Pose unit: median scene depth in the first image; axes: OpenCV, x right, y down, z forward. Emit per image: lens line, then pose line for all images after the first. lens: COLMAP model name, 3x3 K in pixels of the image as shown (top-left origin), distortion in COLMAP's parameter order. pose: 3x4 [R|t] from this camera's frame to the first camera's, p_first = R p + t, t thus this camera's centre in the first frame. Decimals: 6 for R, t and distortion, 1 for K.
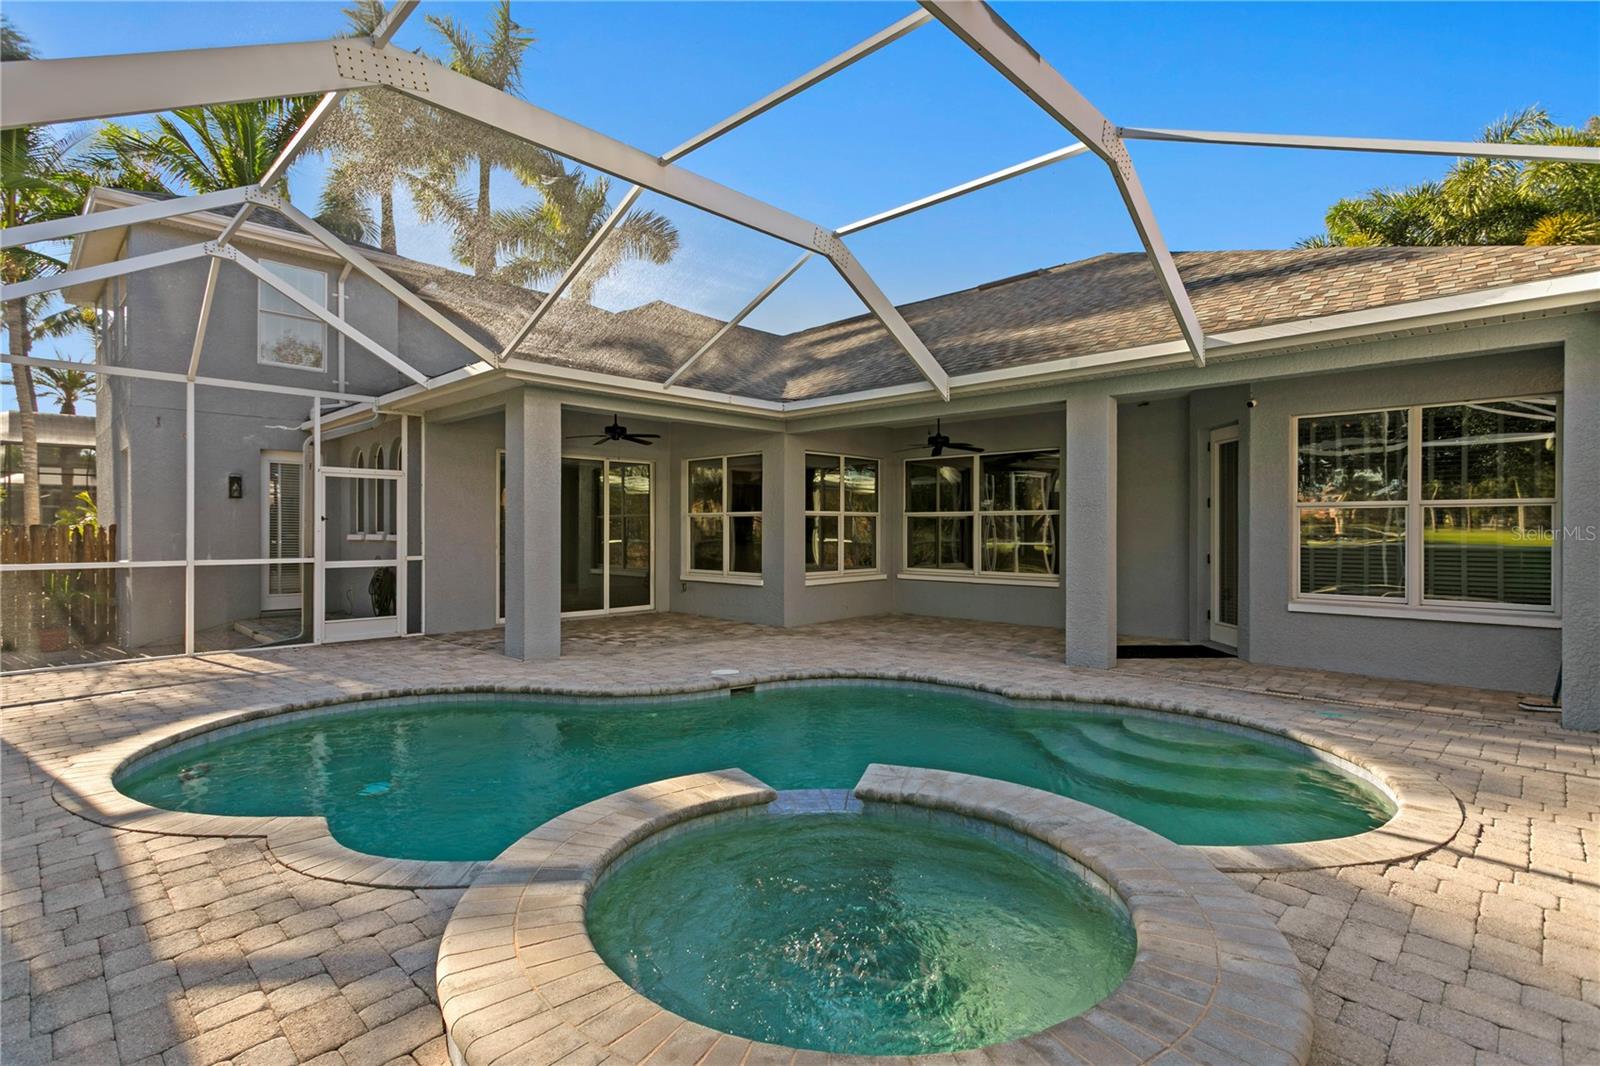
lens RADIAL K [[769.4, 0, 801.2], [0, 769.4, 532.2], [0, 0, 1]] dist [0.013178, 0.000161]
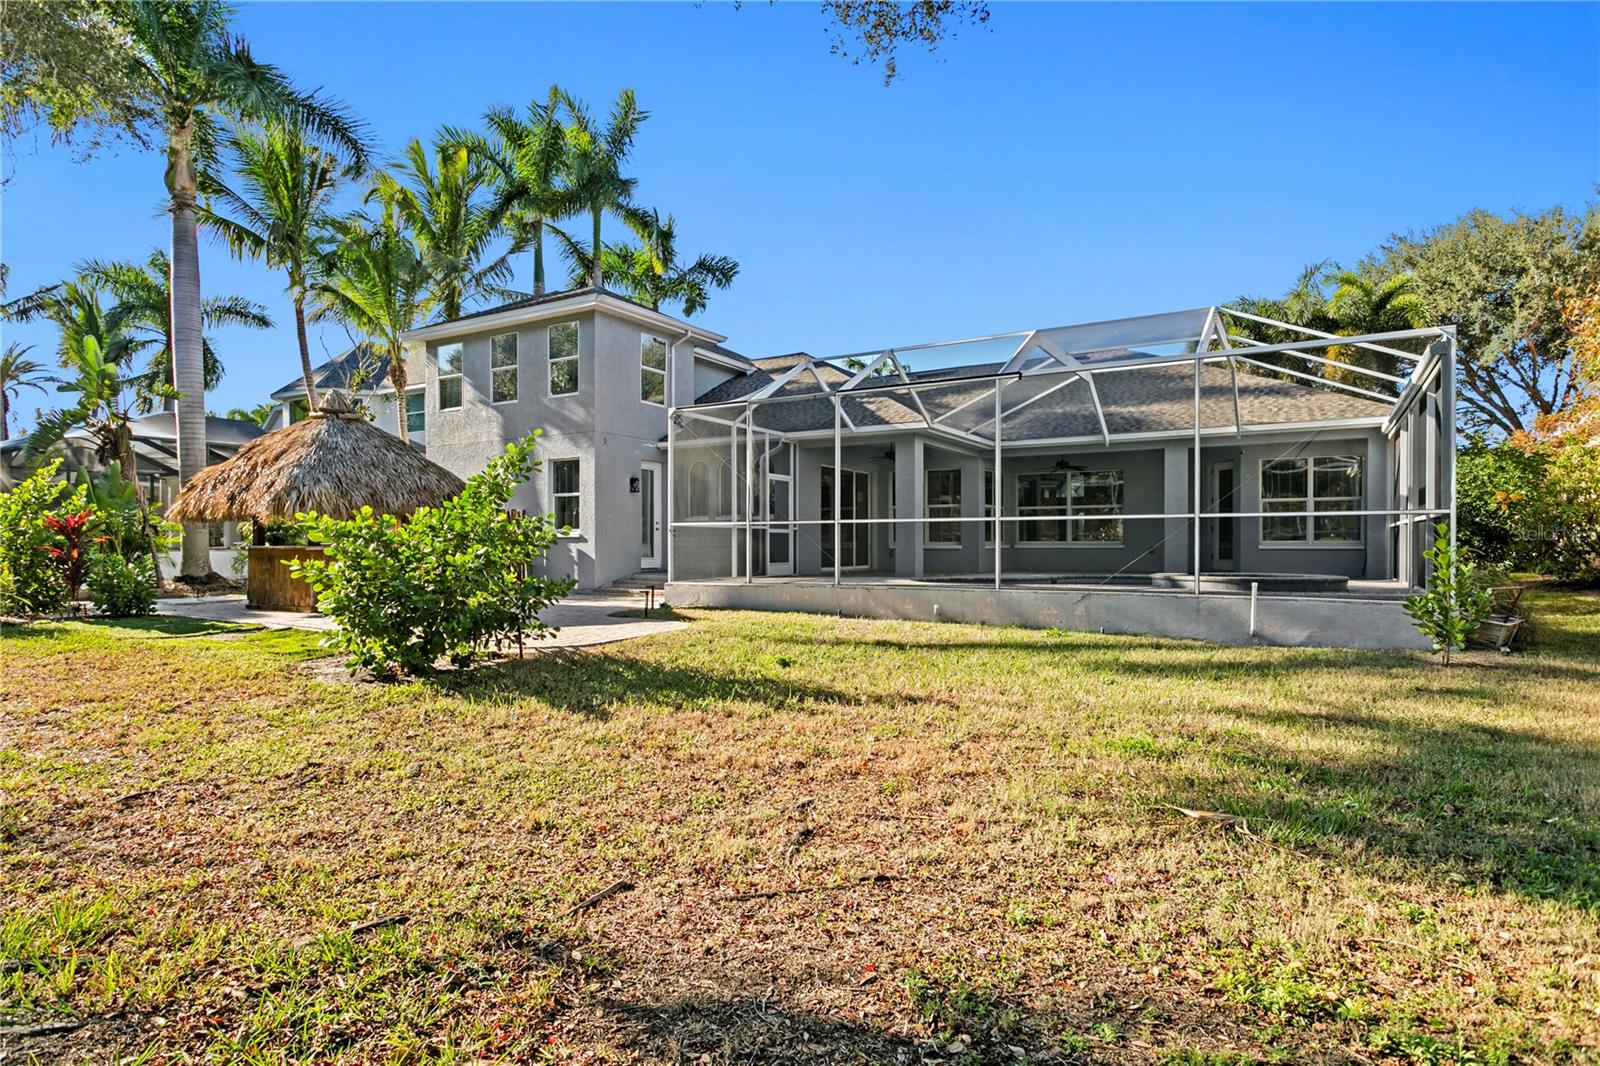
lens RADIAL K [[868.8, 0, 797.7], [0, 868.8, 534.2], [0, 0, 1]] dist [-0.001125, 0.000032]
pose [[0.962507, -0.003089, 0.271238, -1.116205], [0.004199, 0.999985, -0.003512, 0.055914], [-0.271223, 0.004520, 0.962506, -0.870595]]
